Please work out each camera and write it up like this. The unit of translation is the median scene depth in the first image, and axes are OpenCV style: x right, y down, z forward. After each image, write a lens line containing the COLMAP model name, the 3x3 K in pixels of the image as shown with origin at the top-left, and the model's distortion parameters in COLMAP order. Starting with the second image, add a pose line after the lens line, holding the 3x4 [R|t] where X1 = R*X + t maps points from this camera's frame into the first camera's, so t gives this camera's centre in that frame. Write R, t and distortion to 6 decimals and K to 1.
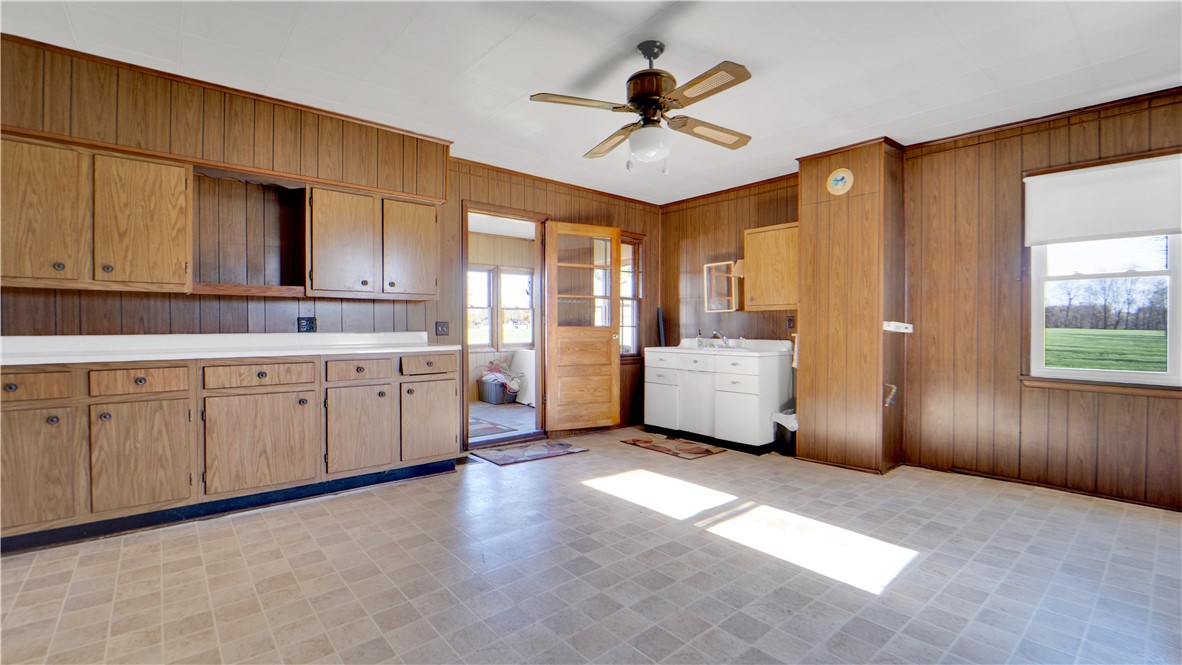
lens RADIAL K [[515.6, 0, 590.9], [0, 515.6, 330.2], [0, 0, 1]] dist [-0.024547, -0.000283]
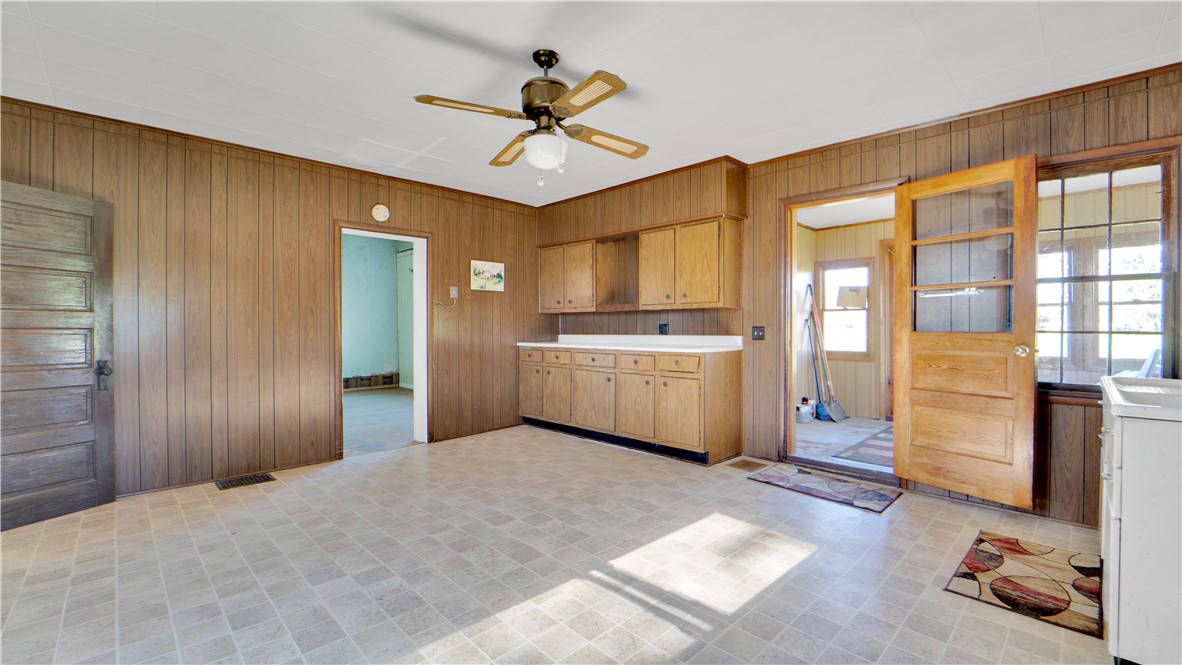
lens RADIAL K [[481.4, 0, 600.1], [0, 481.4, 328.8], [0, 0, 1]] dist [-0.029258, -0.000121]
pose [[0.088264, -0.001855, -0.996095, 0.729384], [-0.009196, 0.999954, -0.002677, -0.006882], [0.996055, 0.009396, 0.088243, 0.703193]]
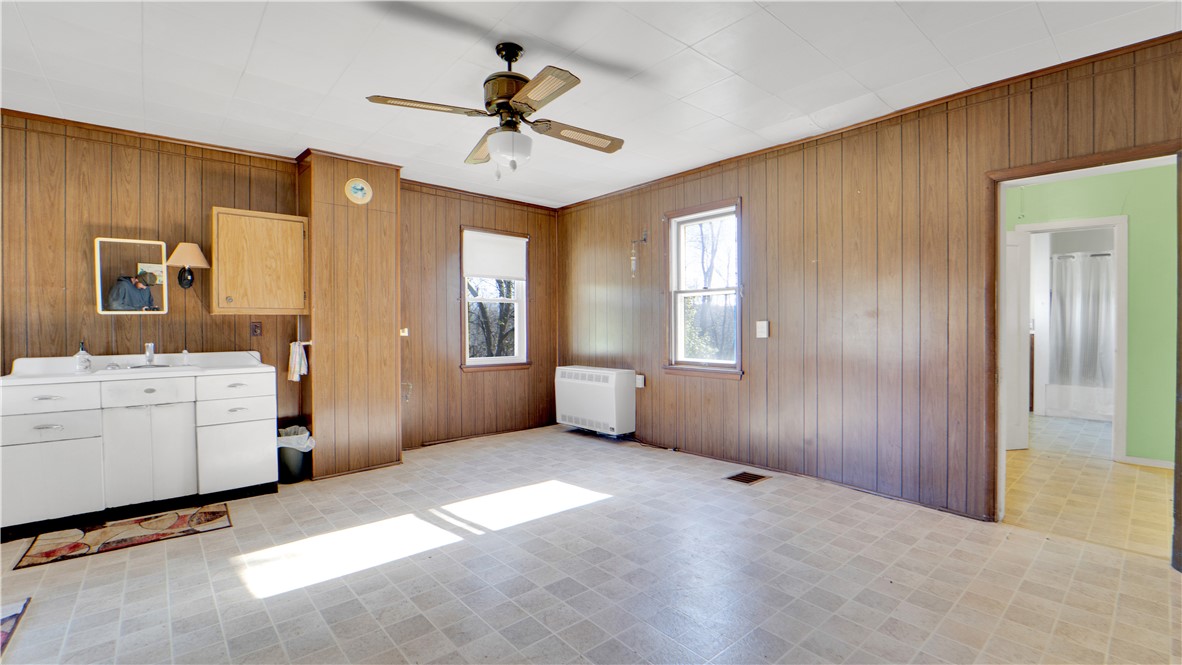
lens RADIAL K [[515.6, 0, 611.3], [0, 515.6, 329.5], [0, 0, 1]] dist [-0.024547, -0.000283]
pose [[-0.041850, -0.004509, 0.999114, -0.594683], [0.016512, 0.999850, 0.005204, -0.012628], [-0.998987, 0.016715, -0.041769, 0.585175]]
